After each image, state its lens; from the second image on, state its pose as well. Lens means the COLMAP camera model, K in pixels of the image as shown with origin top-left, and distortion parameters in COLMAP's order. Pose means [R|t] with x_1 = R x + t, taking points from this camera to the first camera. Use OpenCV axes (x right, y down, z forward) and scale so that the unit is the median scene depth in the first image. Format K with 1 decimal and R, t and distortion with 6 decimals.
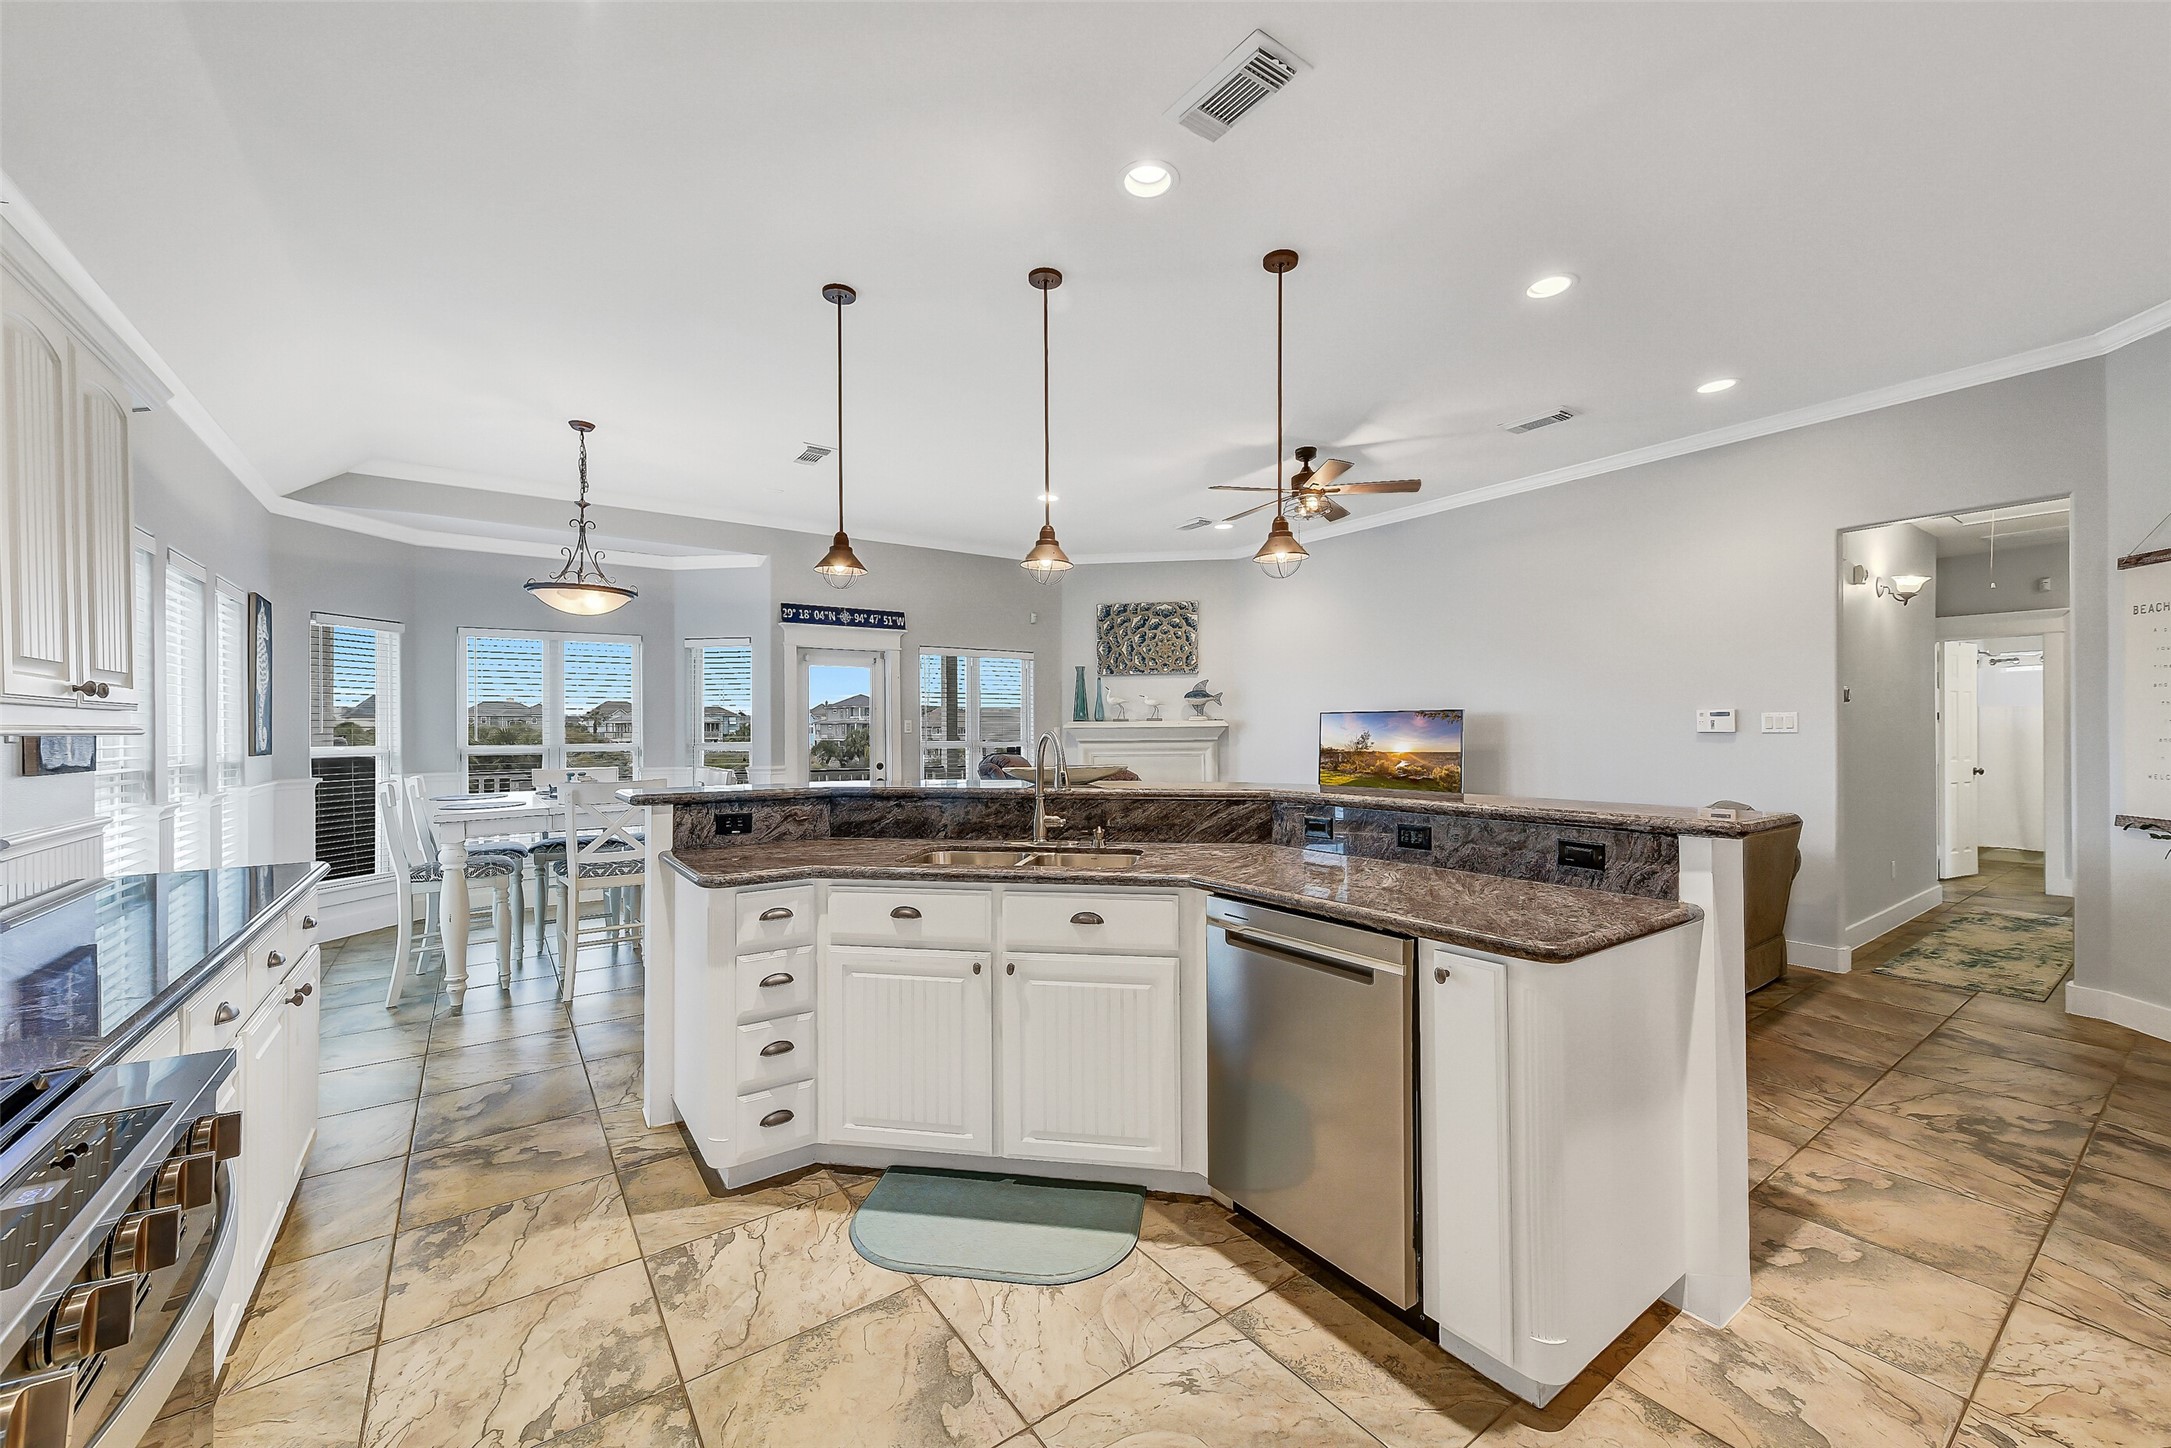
lens RADIAL K [[841.1, 0, 1089.2], [0, 841.1, 729.8], [0, 0, 1]] dist [0.007000, 0.000466]
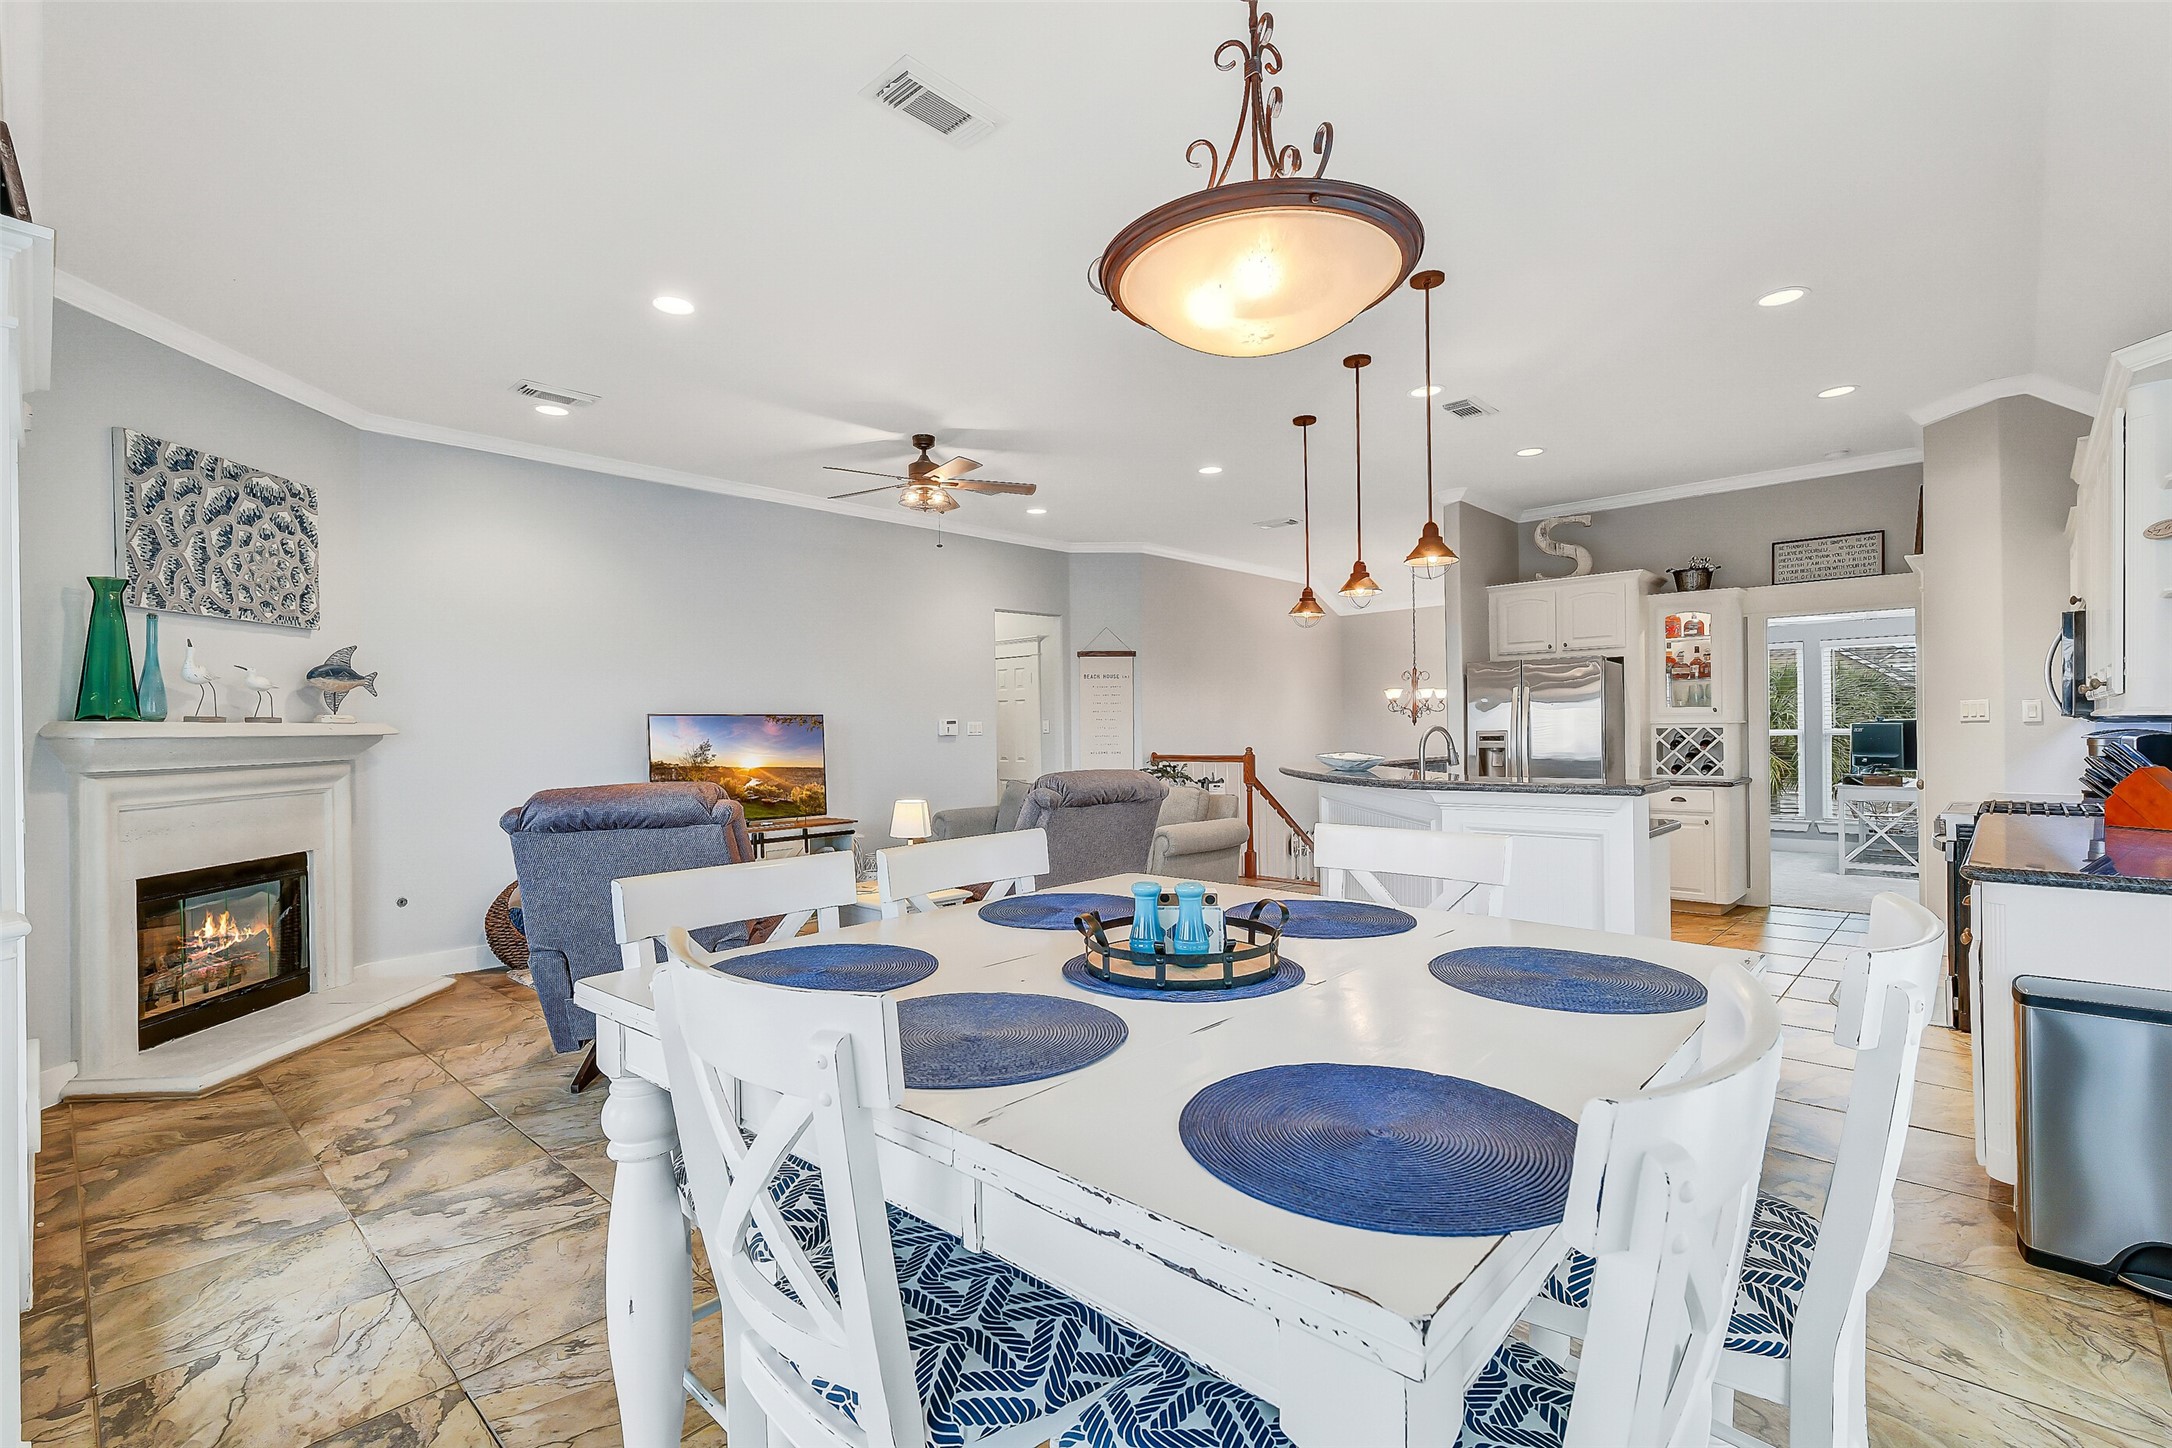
lens RADIAL K [[989.0, 0, 1081.9], [0, 989.0, 731.8], [0, 0, 1]] dist [0.005865, 0.000417]
pose [[-0.193785, 0.005837, 0.981027, -1.012965], [0.014687, 0.999887, -0.003048, 0.005150], [-0.980934, 0.013818, -0.193849, 1.222825]]
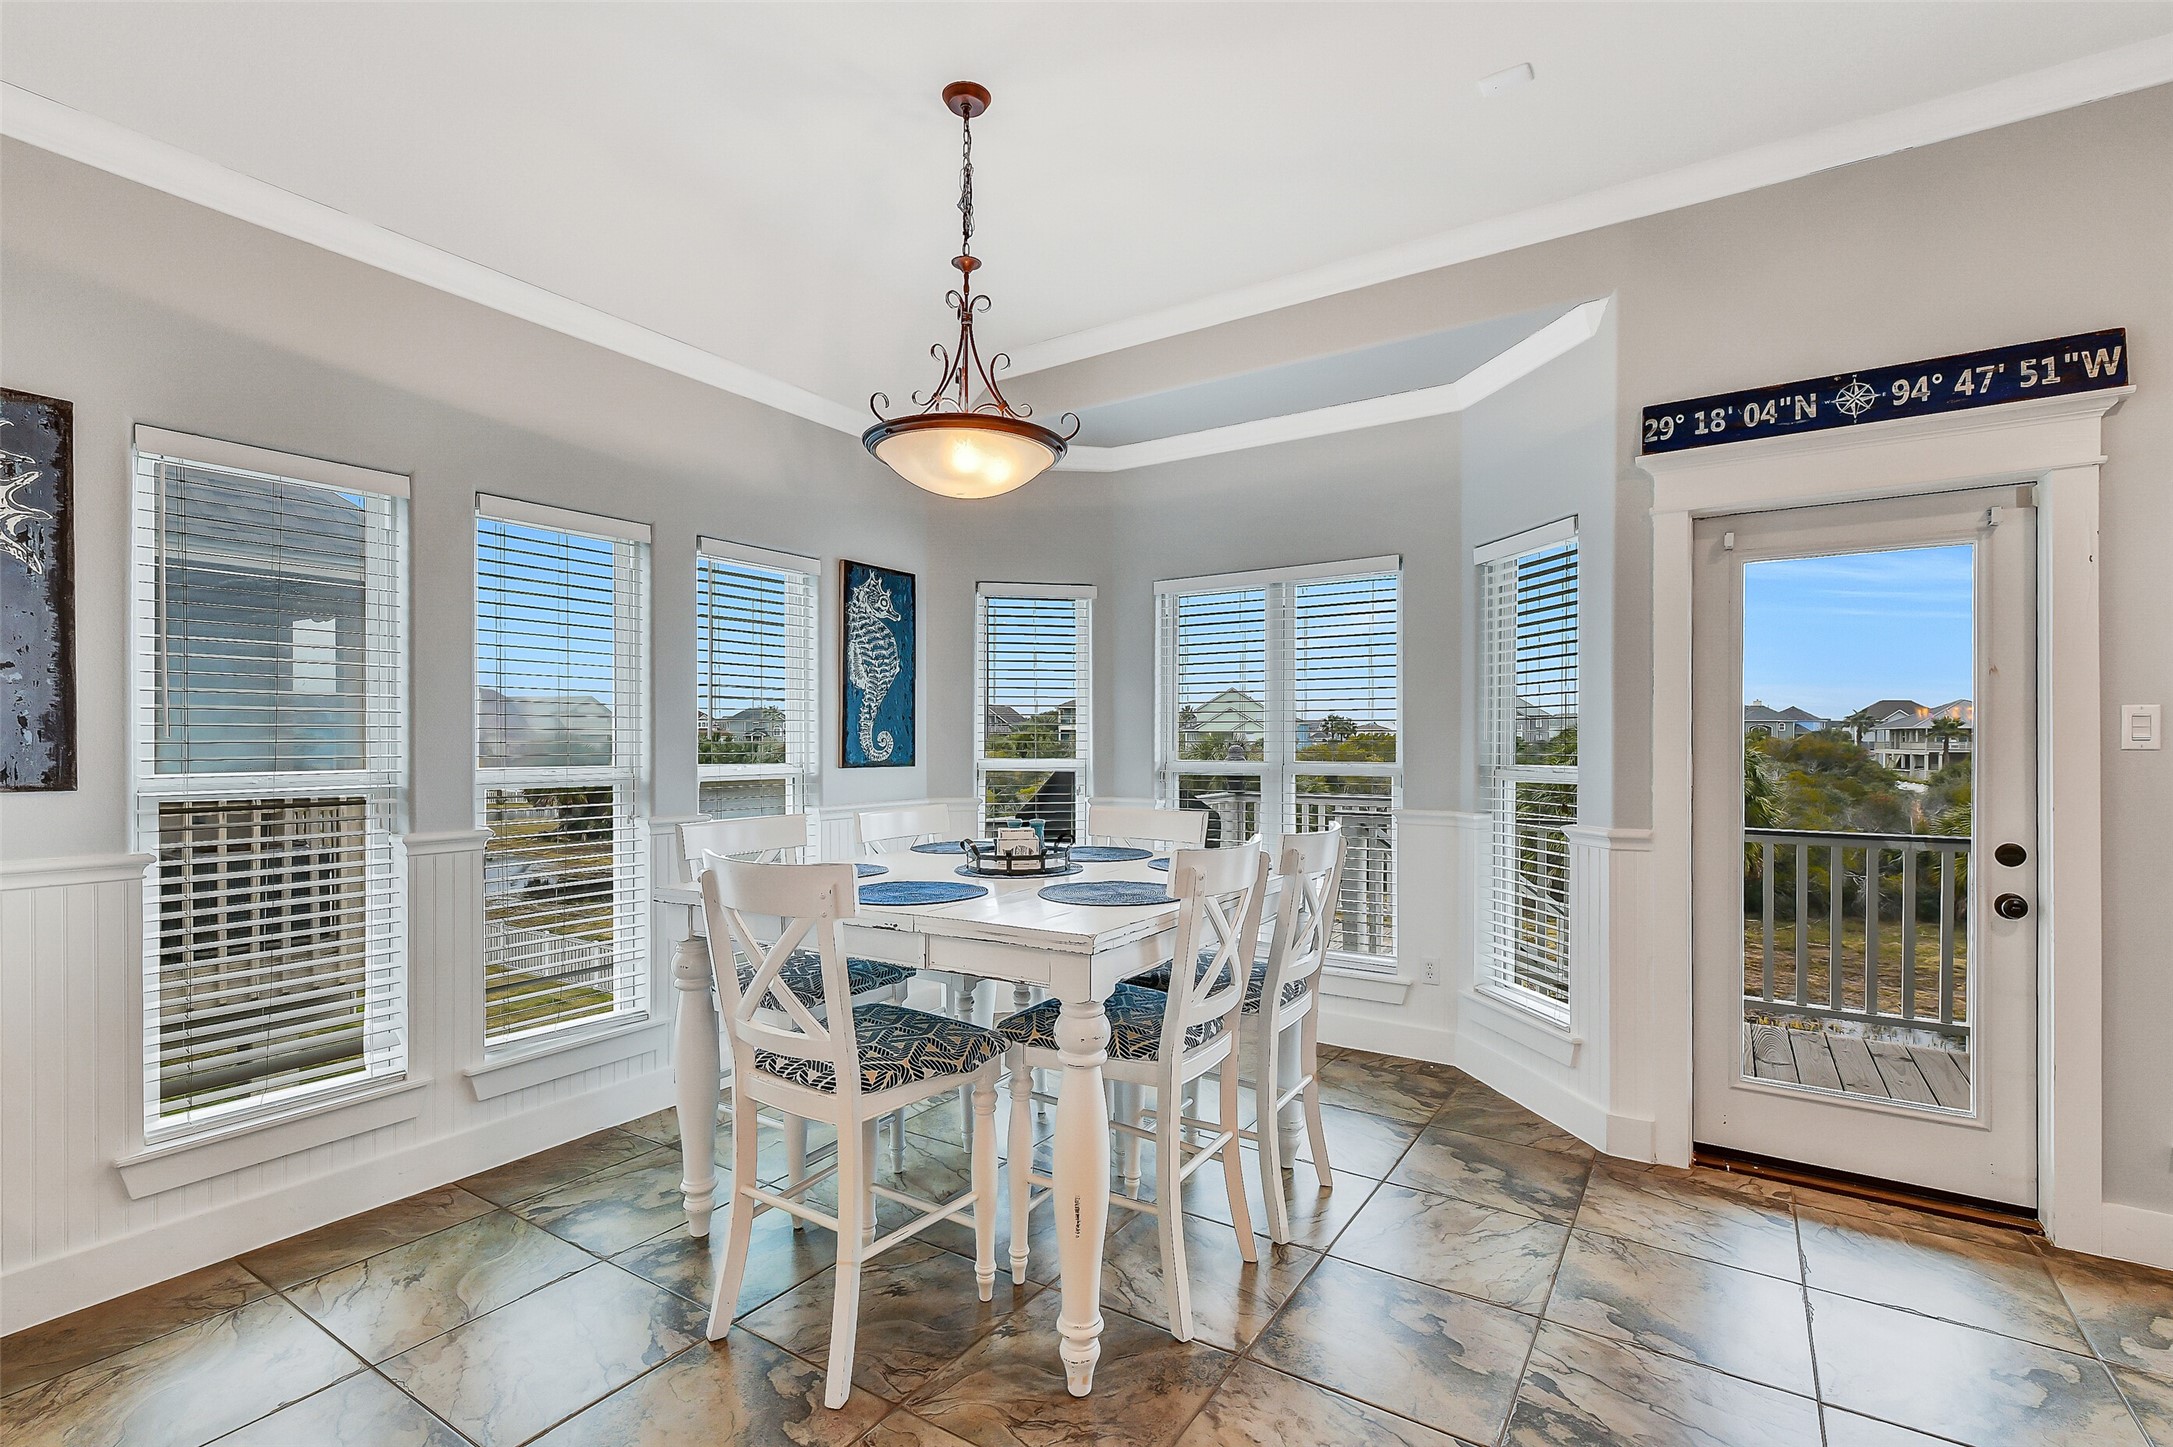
lens RADIAL K [[989.5, 0, 1082.4], [0, 989.5, 731.3], [0, 0, 1]] dist [0.005865, 0.000417]
pose [[0.364715, -0.002729, -0.931115, -0.056805], [-0.002696, 0.999988, -0.003987, 0.000034], [0.931115, 0.003964, 0.364703, 0.918563]]
